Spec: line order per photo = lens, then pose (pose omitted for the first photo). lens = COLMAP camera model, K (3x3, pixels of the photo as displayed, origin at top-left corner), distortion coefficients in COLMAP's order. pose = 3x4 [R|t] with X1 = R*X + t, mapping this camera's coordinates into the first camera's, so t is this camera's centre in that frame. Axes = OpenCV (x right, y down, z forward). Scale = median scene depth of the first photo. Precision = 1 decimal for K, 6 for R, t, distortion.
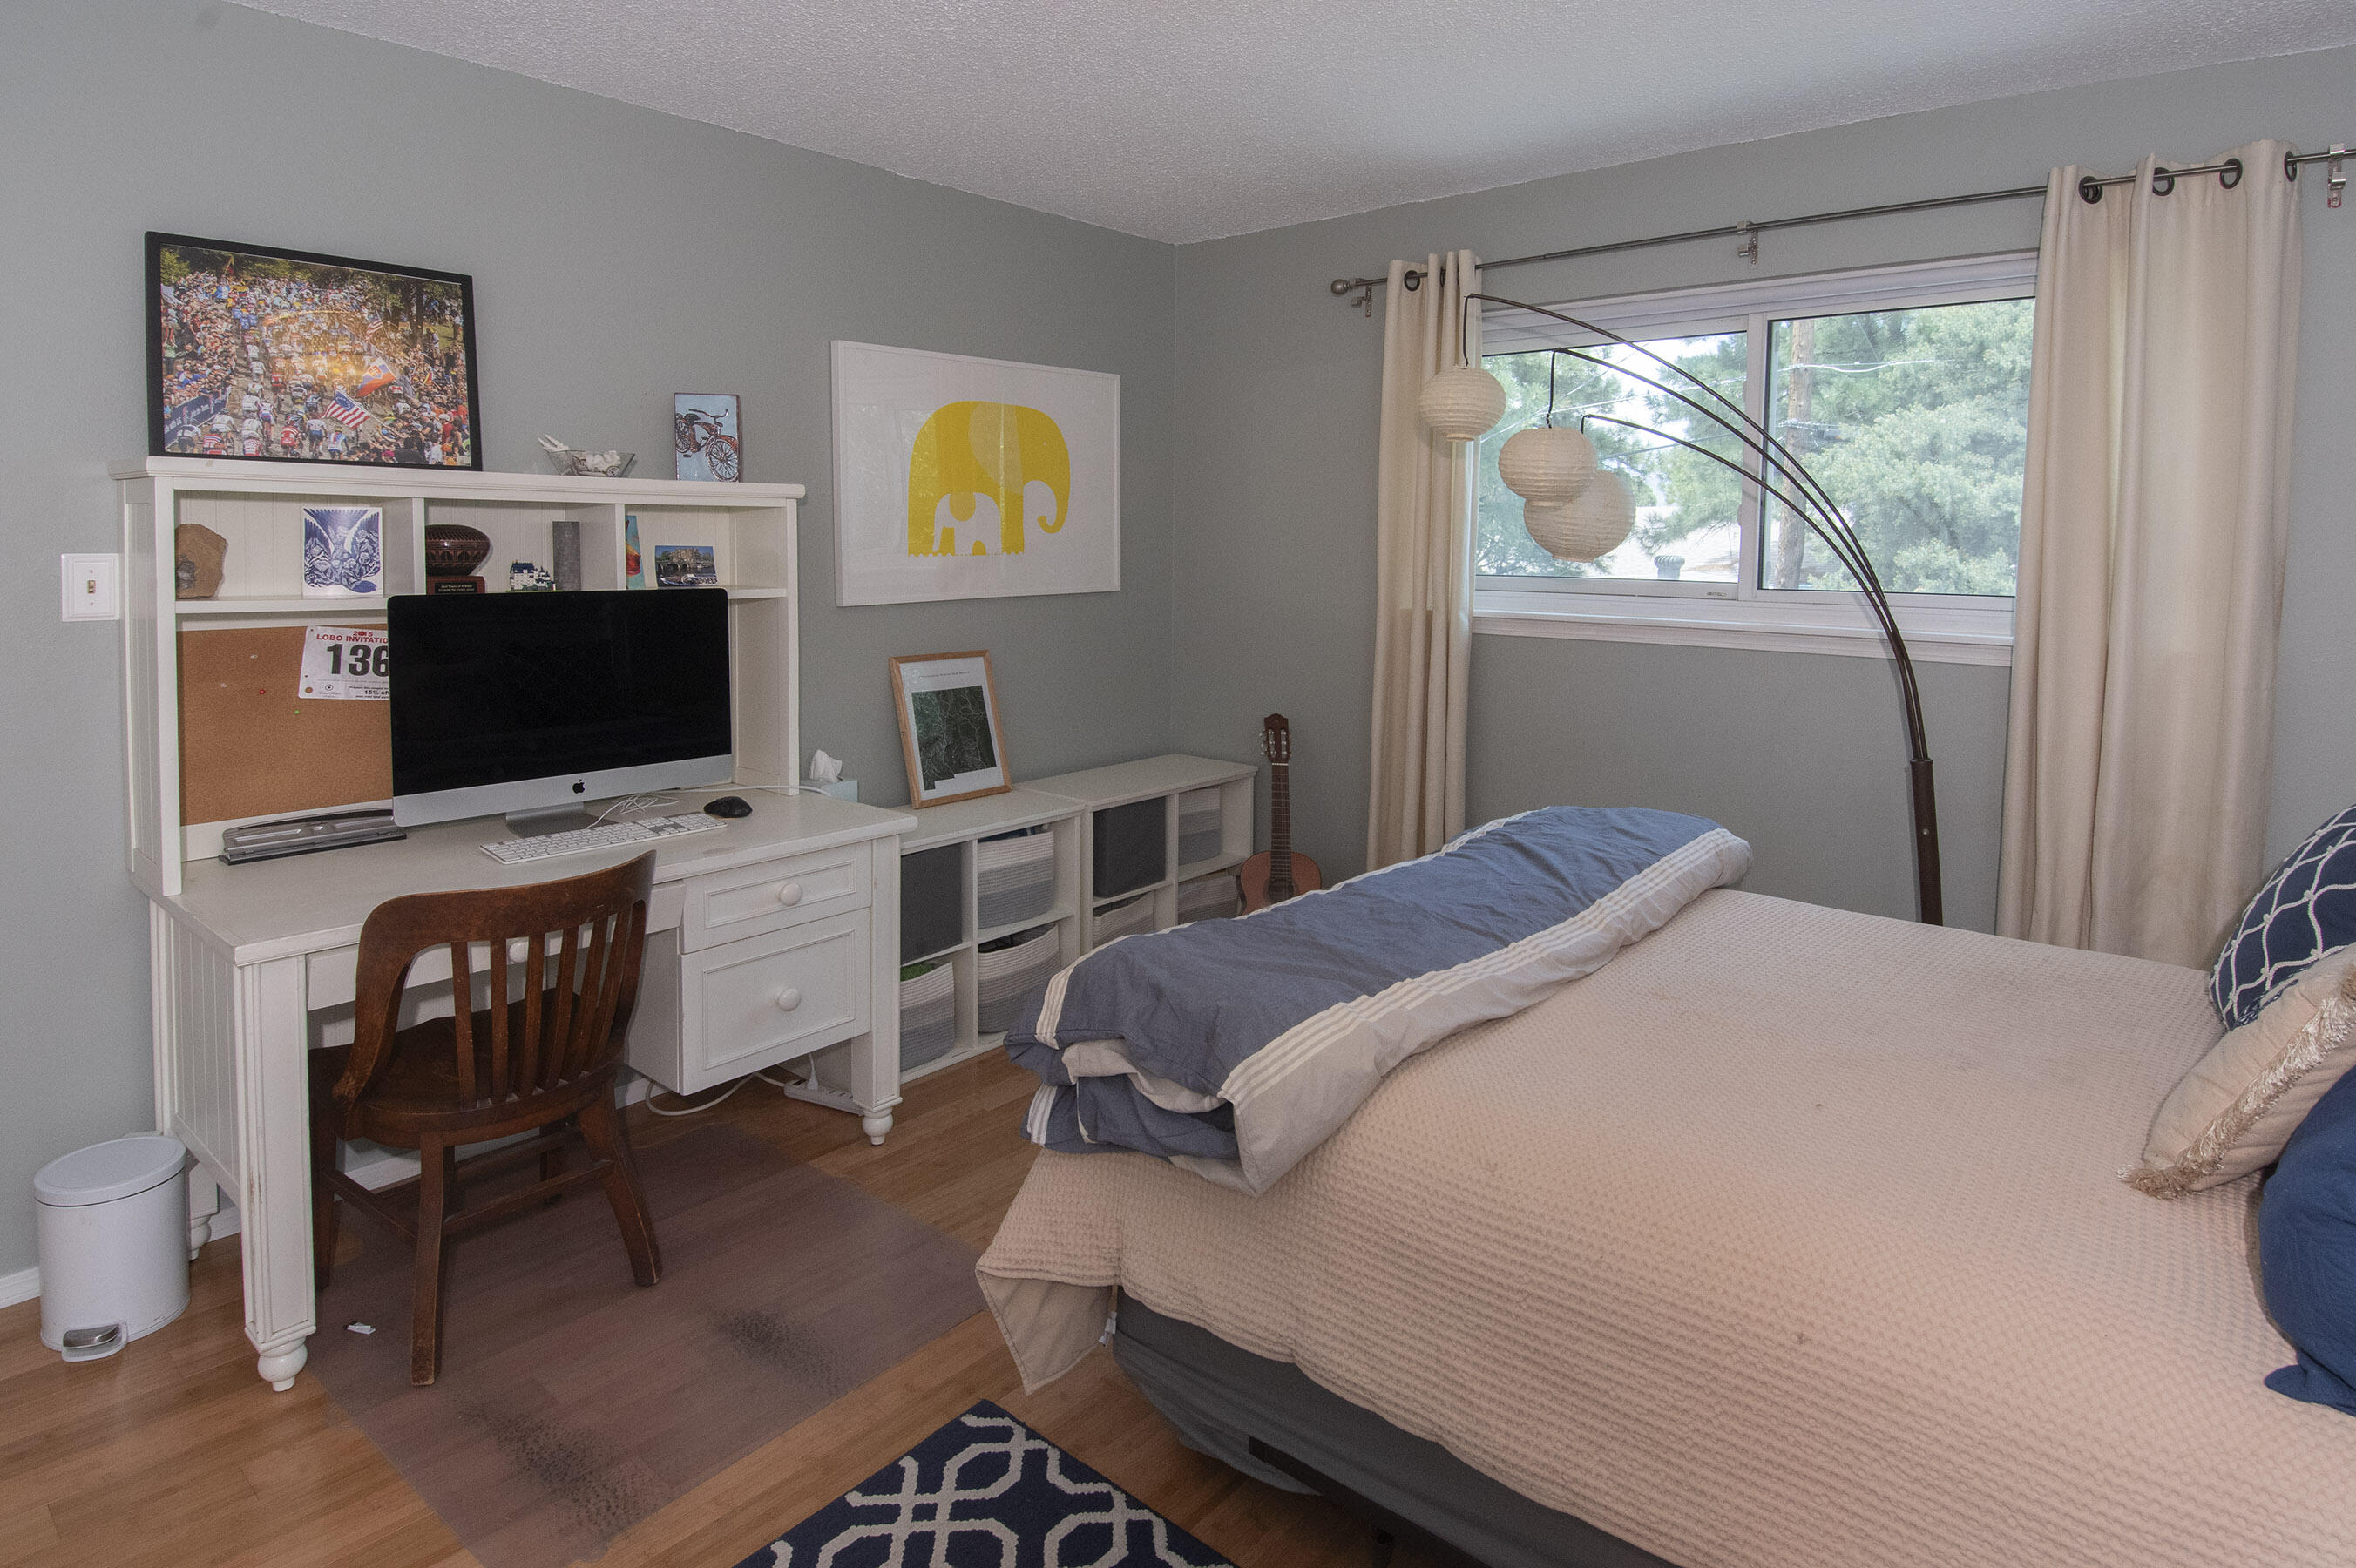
lens RADIAL K [[1233.2, 0, 1178.0], [0, 1233.2, 784.0], [0, 0, 1]] dist [-0.003234, -0.000837]
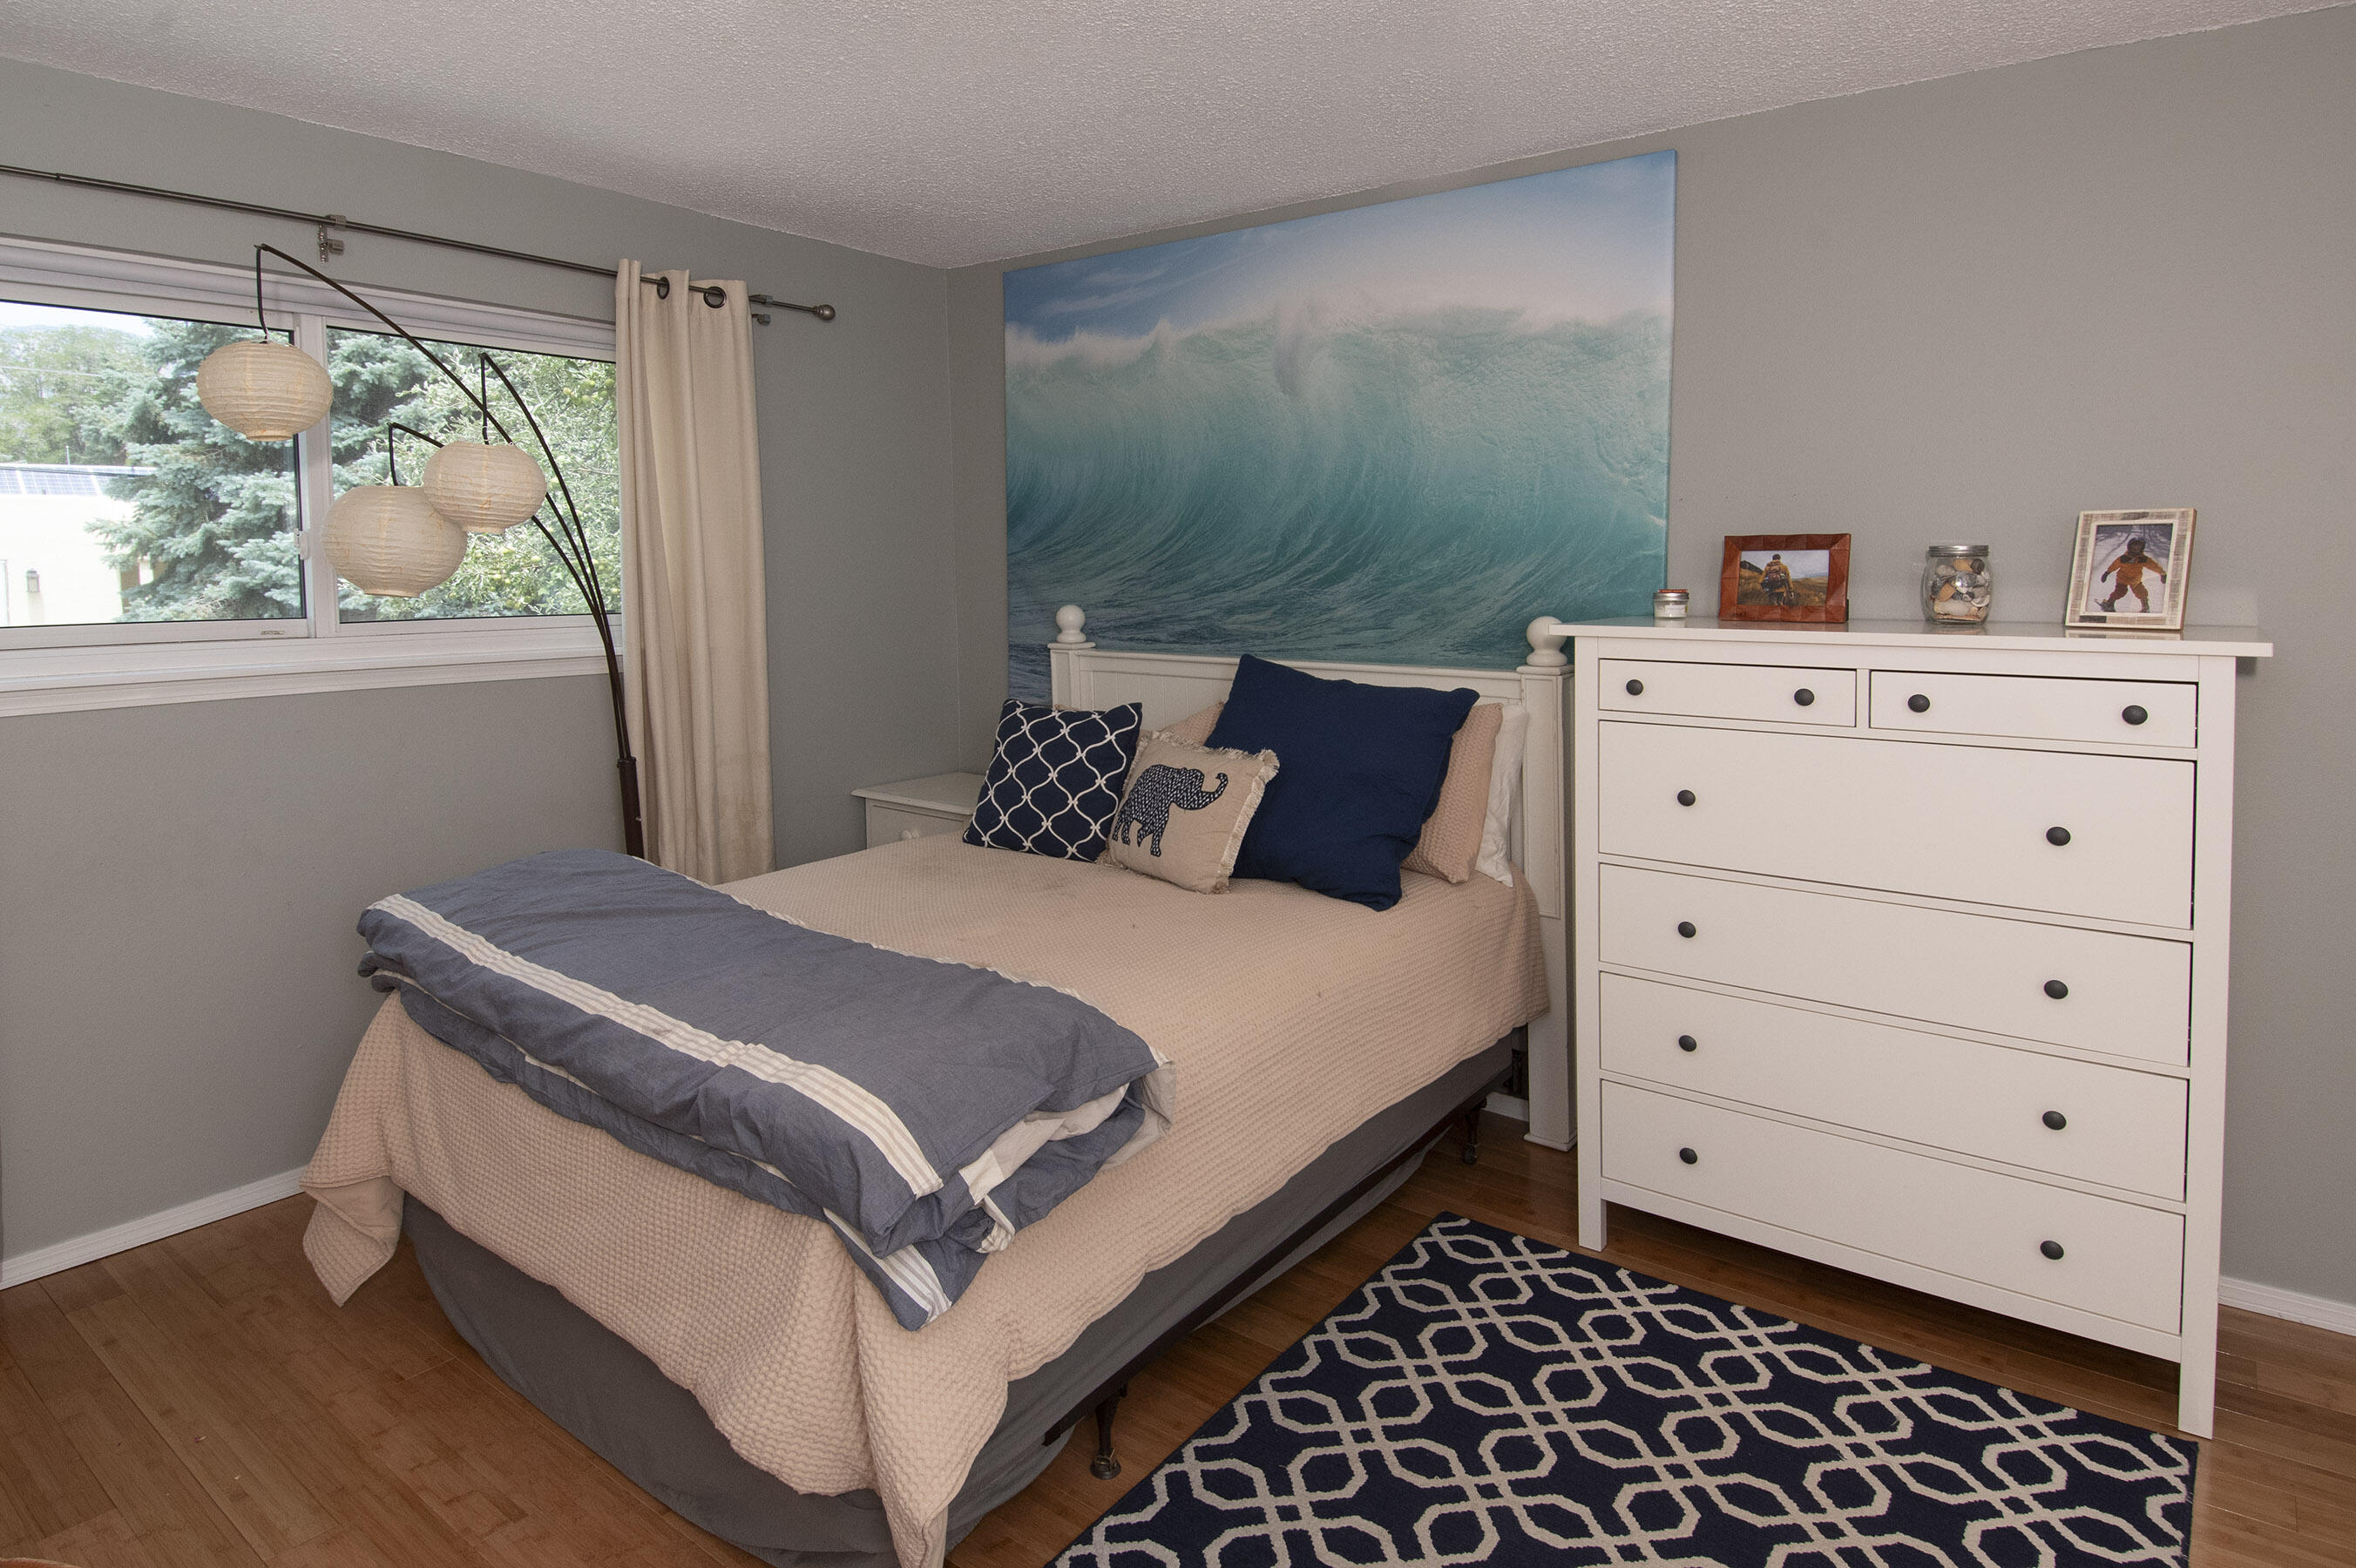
lens RADIAL K [[1355.0, 0, 1178.0], [0, 1355.0, 784.0], [0, 0, 1]] dist [-0.004917, -0.002082]
pose [[-0.053861, -0.171615, 0.983691, -0.977297], [0.208471, 0.961480, 0.179155, -0.168067], [-0.976544, 0.214721, -0.016009, 0.800127]]
